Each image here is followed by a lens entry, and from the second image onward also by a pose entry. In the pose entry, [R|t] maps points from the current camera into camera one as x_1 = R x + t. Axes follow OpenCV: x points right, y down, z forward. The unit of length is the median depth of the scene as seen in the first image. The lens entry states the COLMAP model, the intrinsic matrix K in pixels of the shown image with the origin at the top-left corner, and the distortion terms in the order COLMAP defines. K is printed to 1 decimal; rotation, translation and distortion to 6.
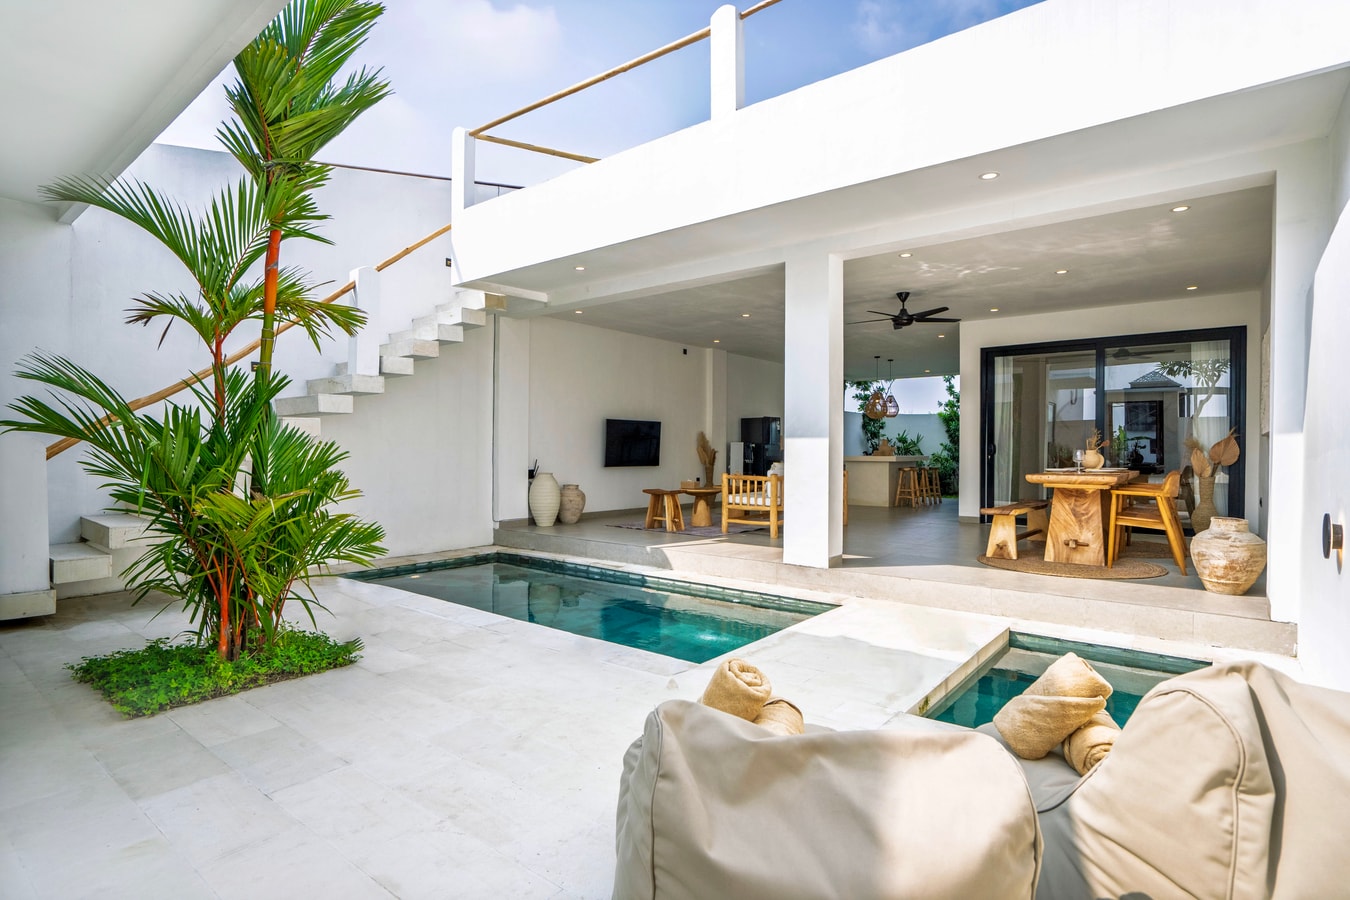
lens RADIAL K [[695.0, 0, 682.3], [0, 695.0, 451.6], [0, 0, 1]] dist [-0.004611, -0.000115]
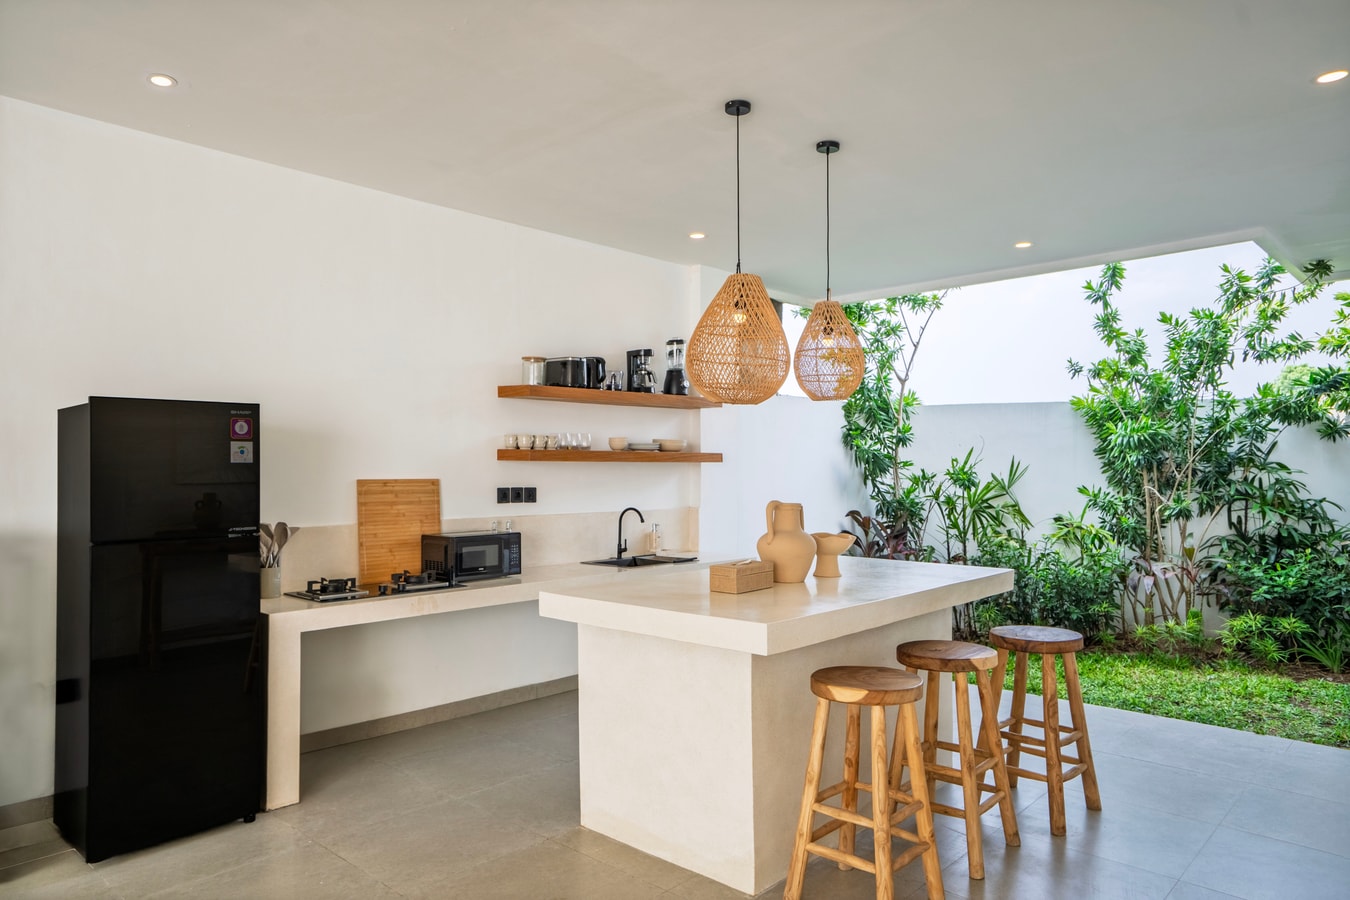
lens RADIAL K [[879.2, 0, 669.4], [0, 879.2, 449.5], [0, 0, 1]] dist [0.011835, 0.001524]
pose [[0.995737, -0.005177, -0.092093, 0.303319], [0.003096, 0.999737, -0.022718, -0.030345], [0.092187, 0.022336, 0.995491, 0.789883]]
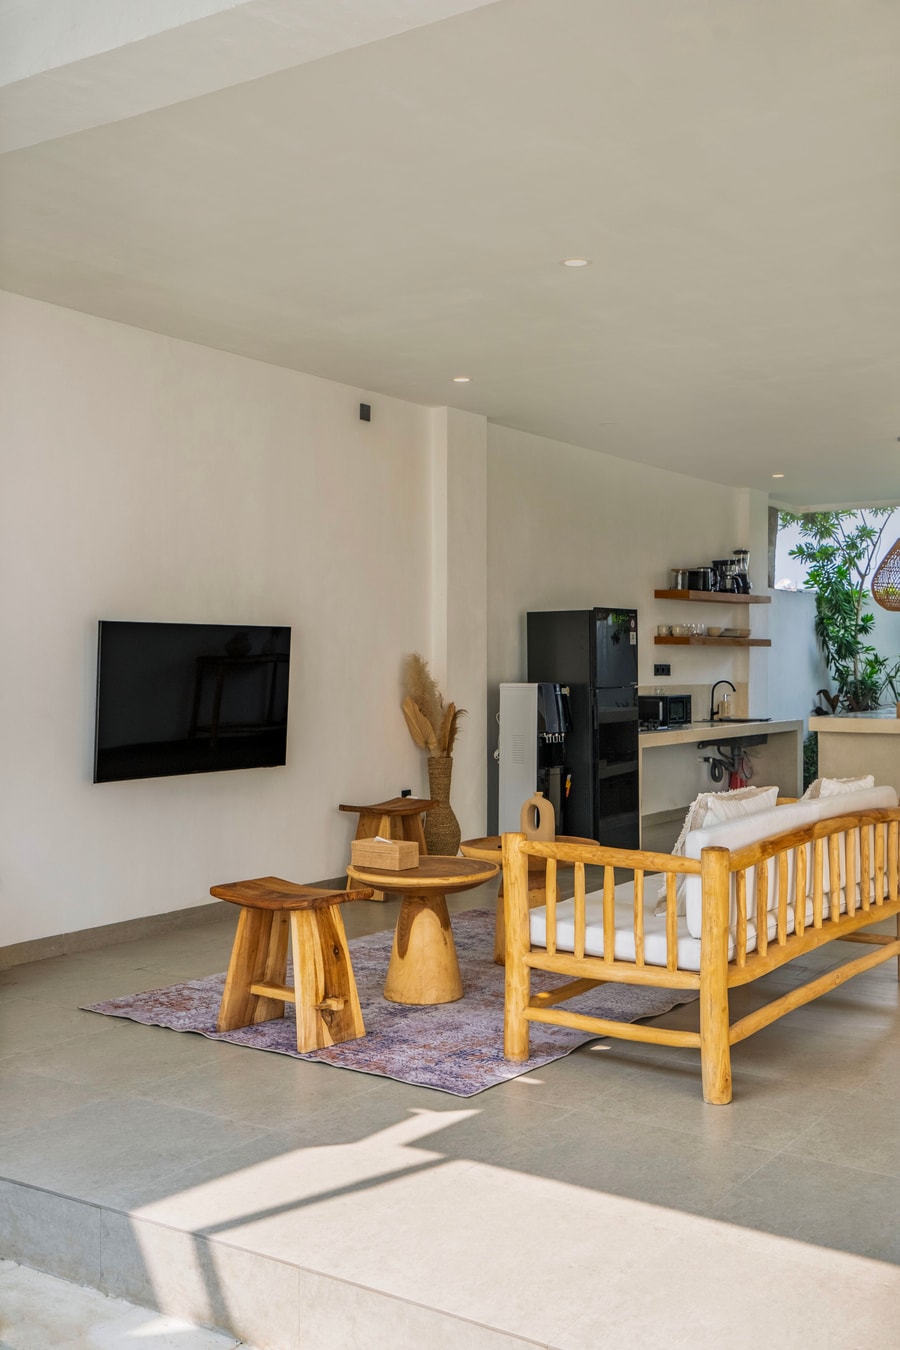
lens RADIAL K [[1388.2, 0, 450.0], [0, 1388.2, 674.7], [0, 0, 1]] dist [0.020926, 0.000000]
pose [[0.998035, -0.006034, 0.062366, 0.002205], [0.005625, 0.999962, 0.006727, -0.022254], [-0.062404, -0.006363, 0.998031, 0.317627]]
